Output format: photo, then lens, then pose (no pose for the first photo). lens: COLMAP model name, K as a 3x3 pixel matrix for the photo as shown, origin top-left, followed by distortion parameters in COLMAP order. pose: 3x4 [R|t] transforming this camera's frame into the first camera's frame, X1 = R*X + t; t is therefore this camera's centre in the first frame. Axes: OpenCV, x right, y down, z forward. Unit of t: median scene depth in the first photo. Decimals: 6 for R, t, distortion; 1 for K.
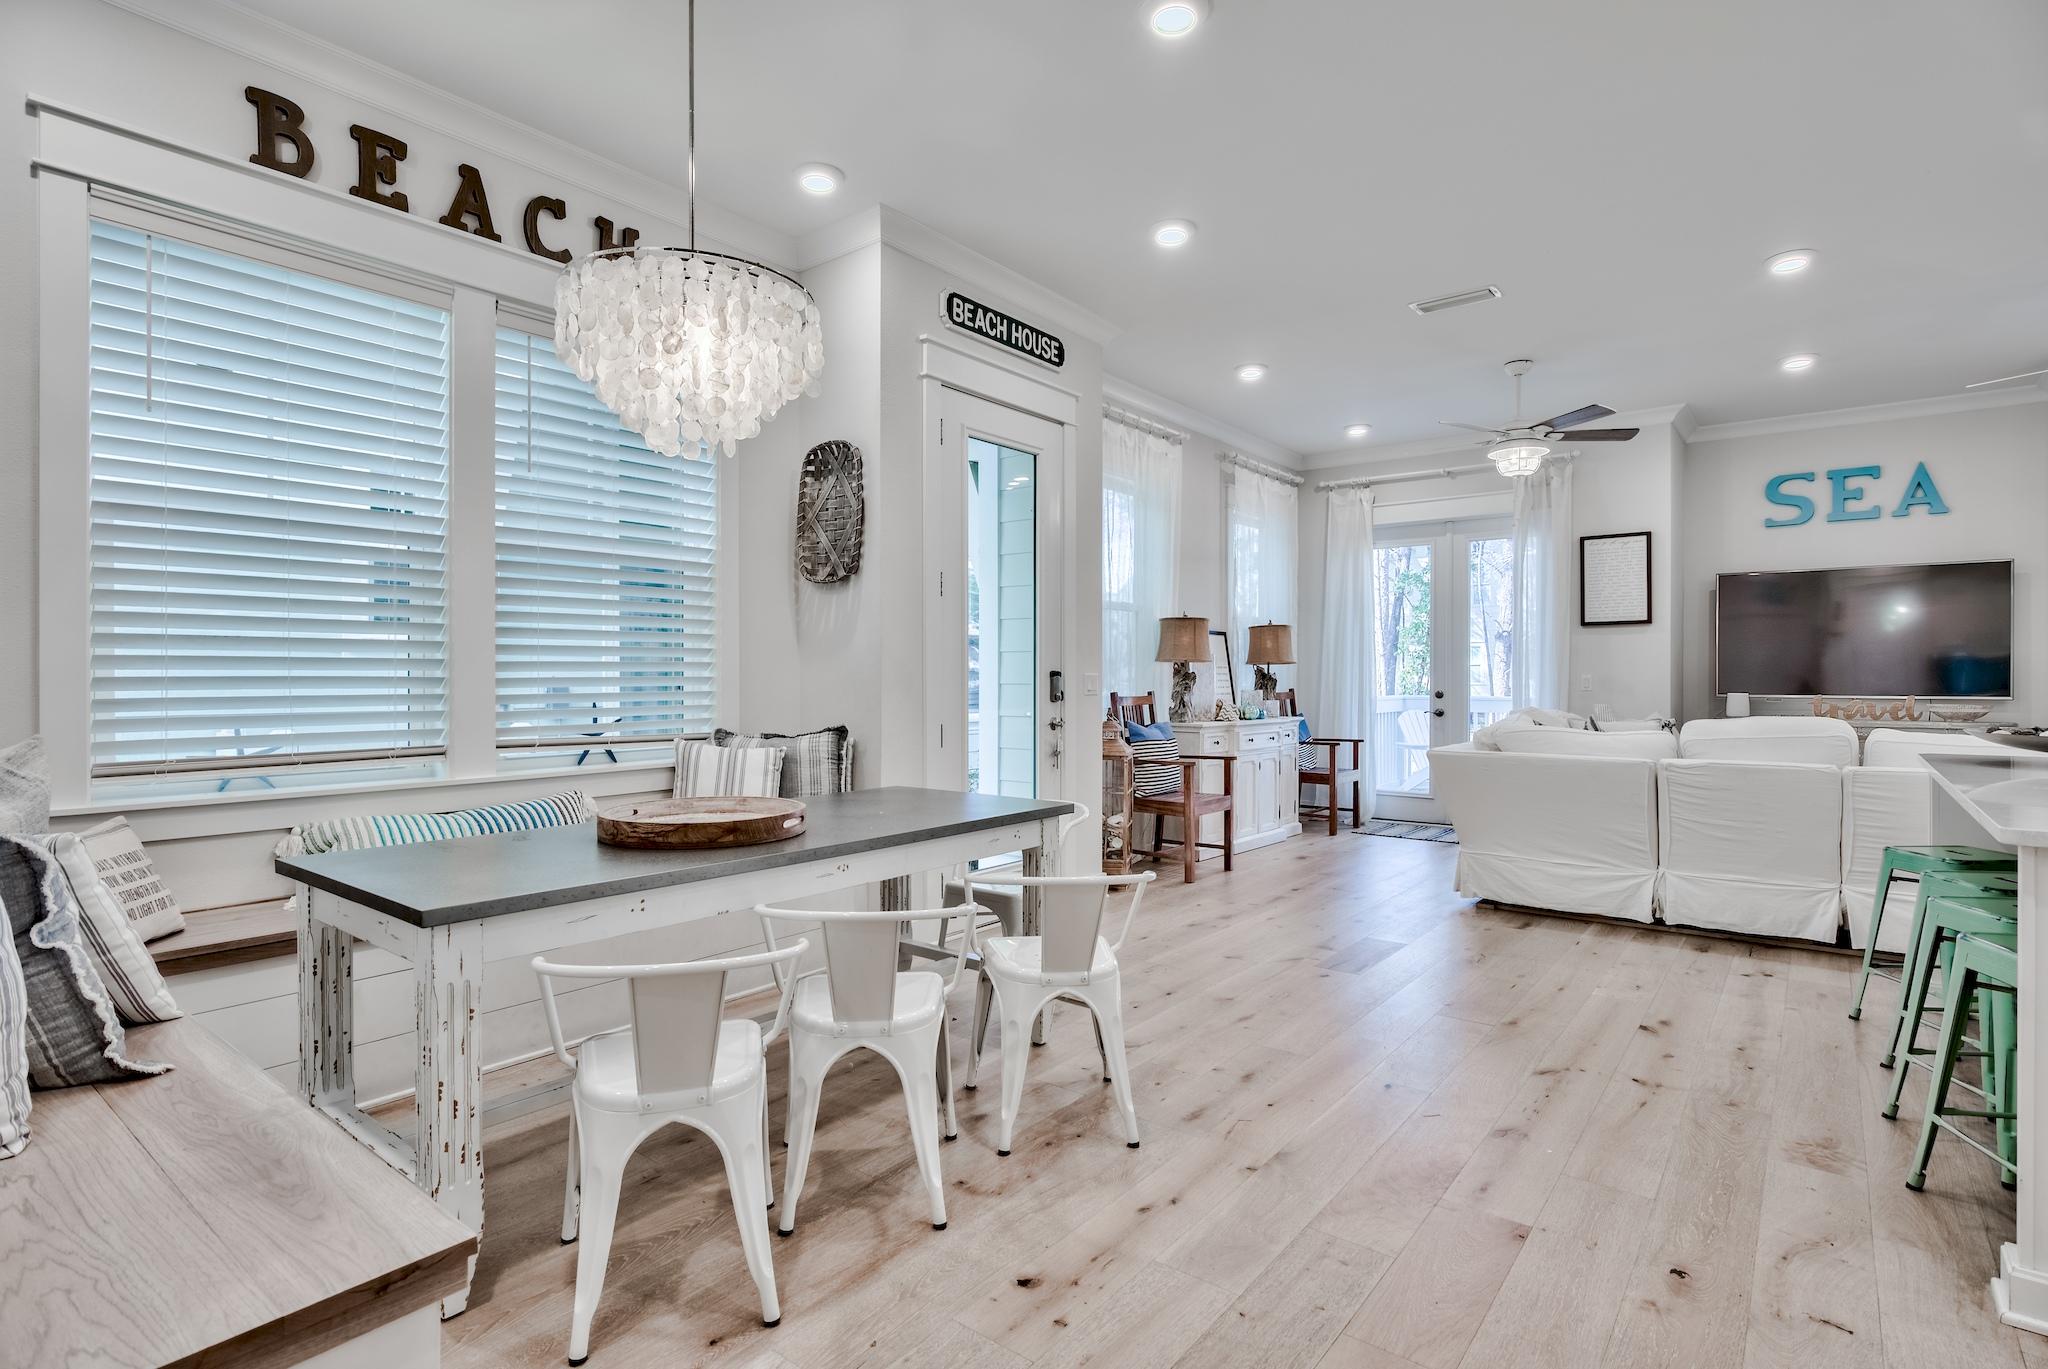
lens RADIAL K [[1010.4, 0, 1022.0], [0, 1010.4, 682.6], [0, 0, 1]] dist [-0.001015, -0.001071]
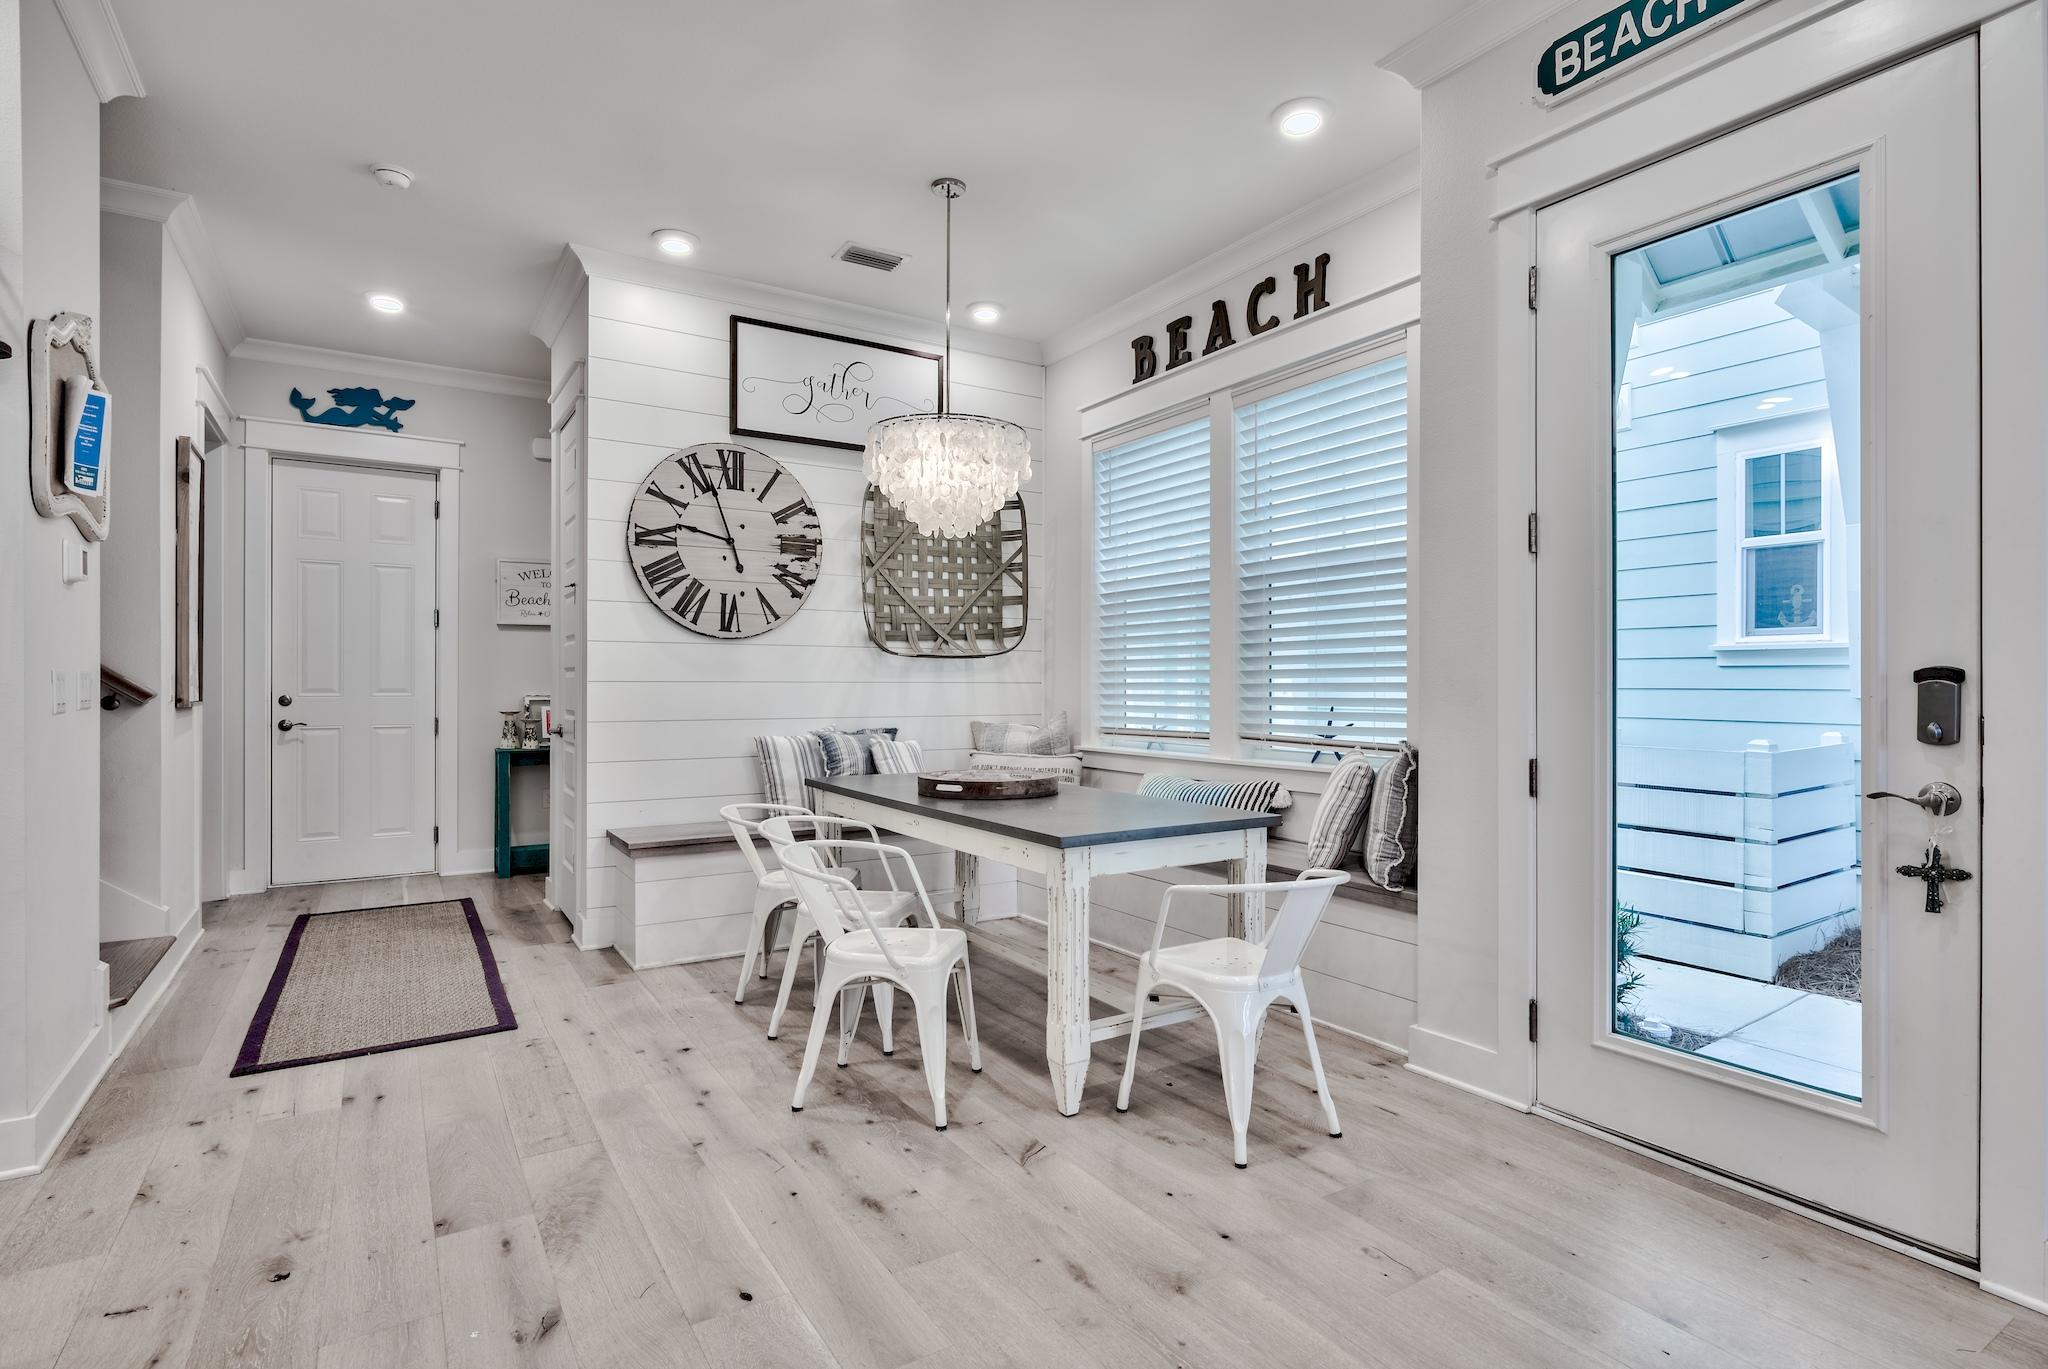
lens RADIAL K [[1010.4, 0, 1020.5], [0, 1010.4, 683.8], [0, 0, 1]] dist [-0.001015, -0.001071]
pose [[-0.330492, -0.000596, -0.943809, 0.715810], [-0.006447, 0.999978, 0.001627, -0.004343], [0.943787, 0.006623, -0.330489, 1.067871]]
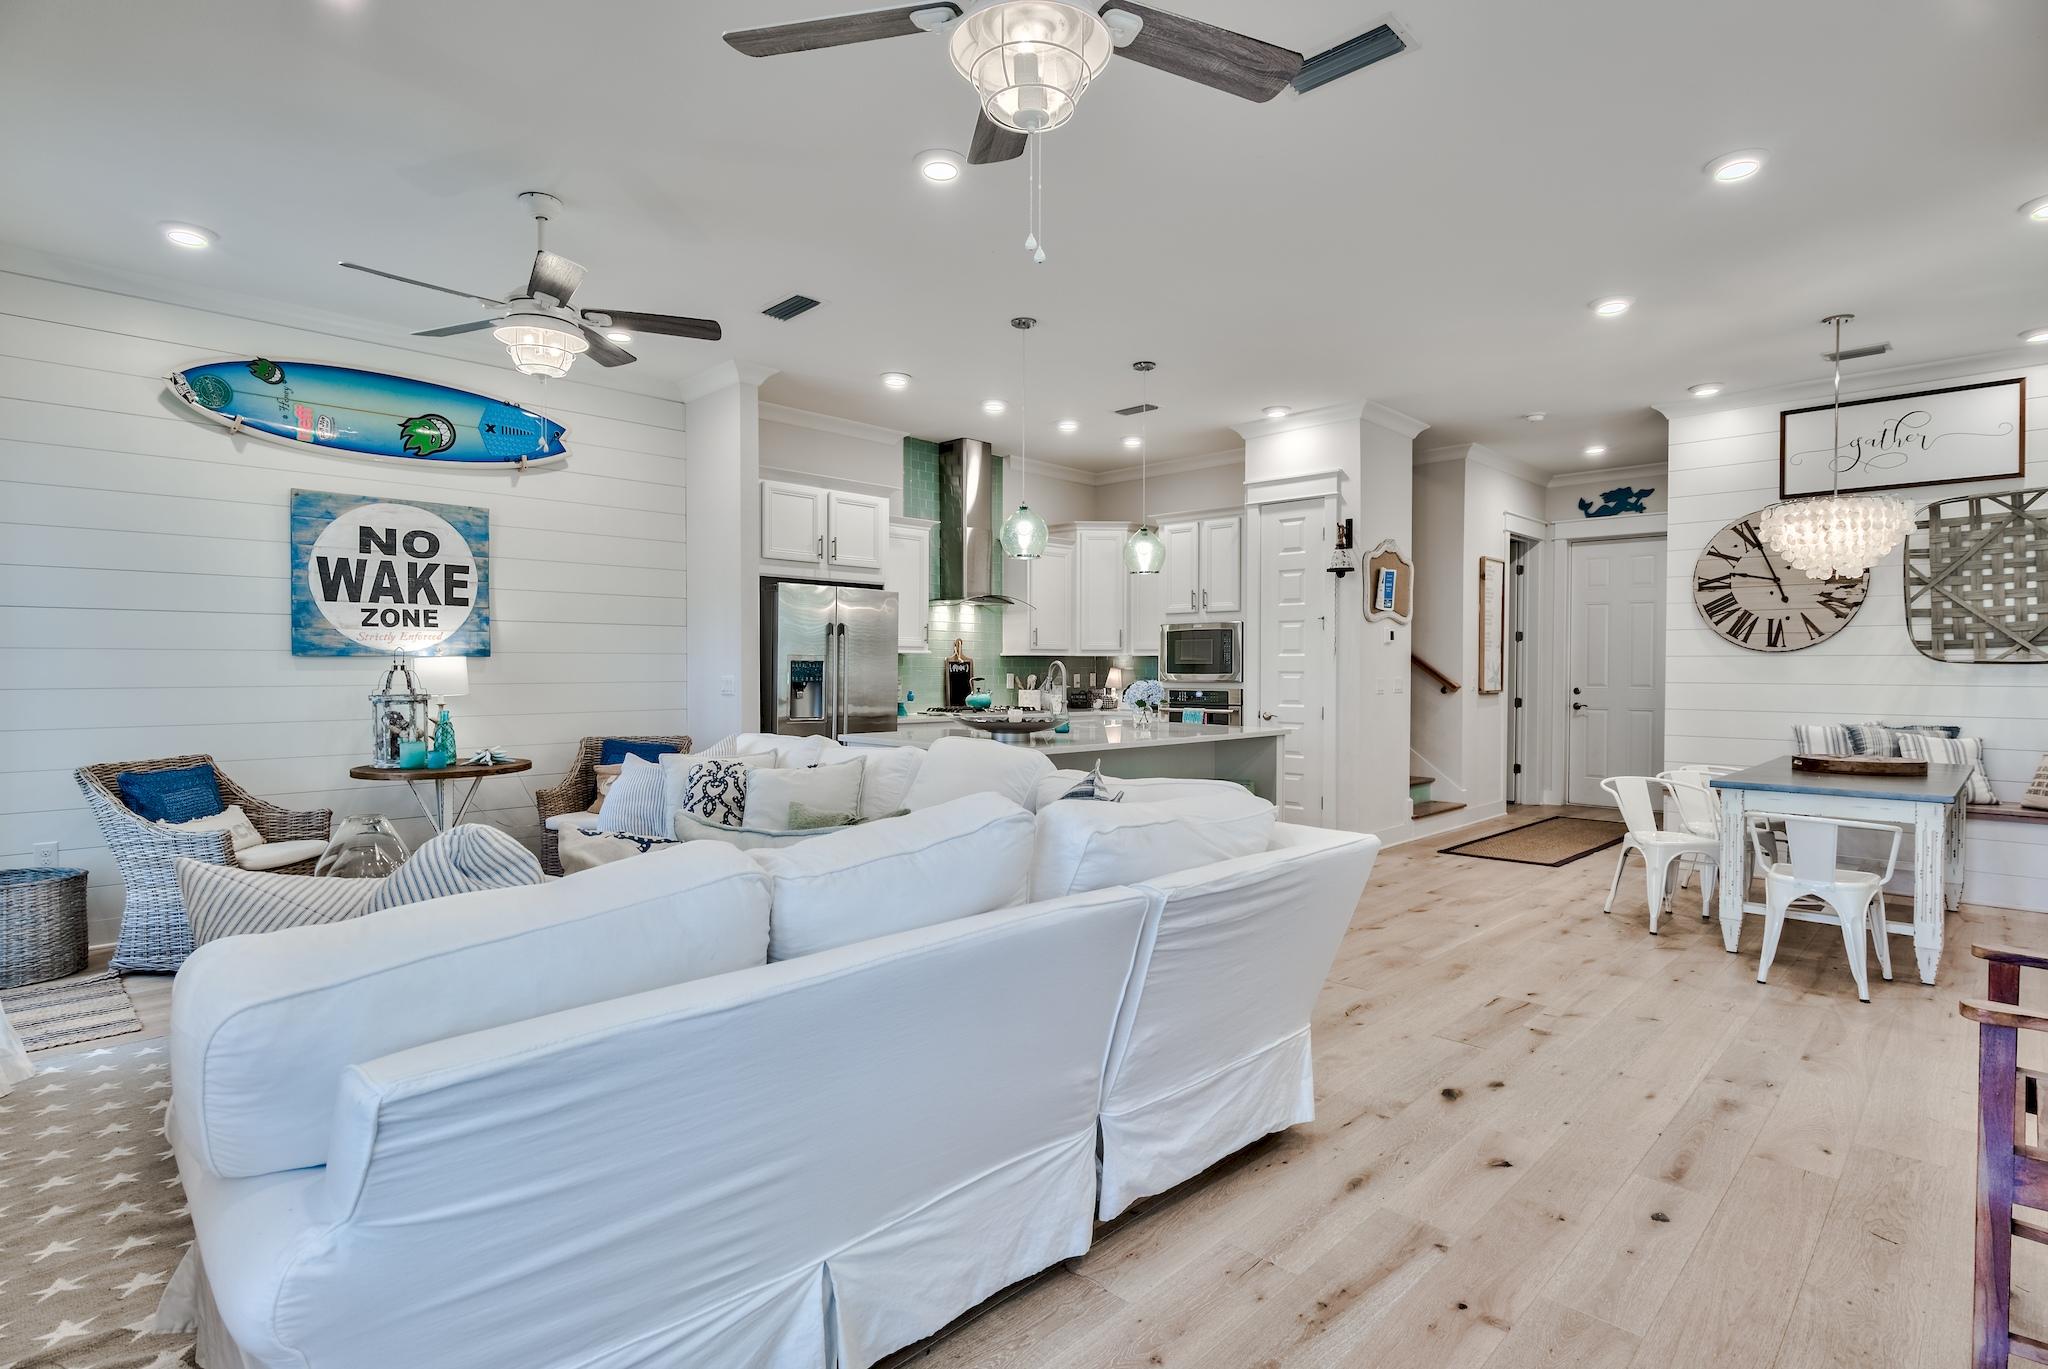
lens RADIAL K [[1010.4, 0, 1028.7], [0, 1010.4, 680.1], [0, 0, 1]] dist [-0.001015, -0.001071]
pose [[-0.994689, -0.004621, 0.102823, 0.729652], [-0.002893, 0.999852, 0.016954, -0.033674], [-0.102886, 0.016566, -0.994555, 2.141228]]
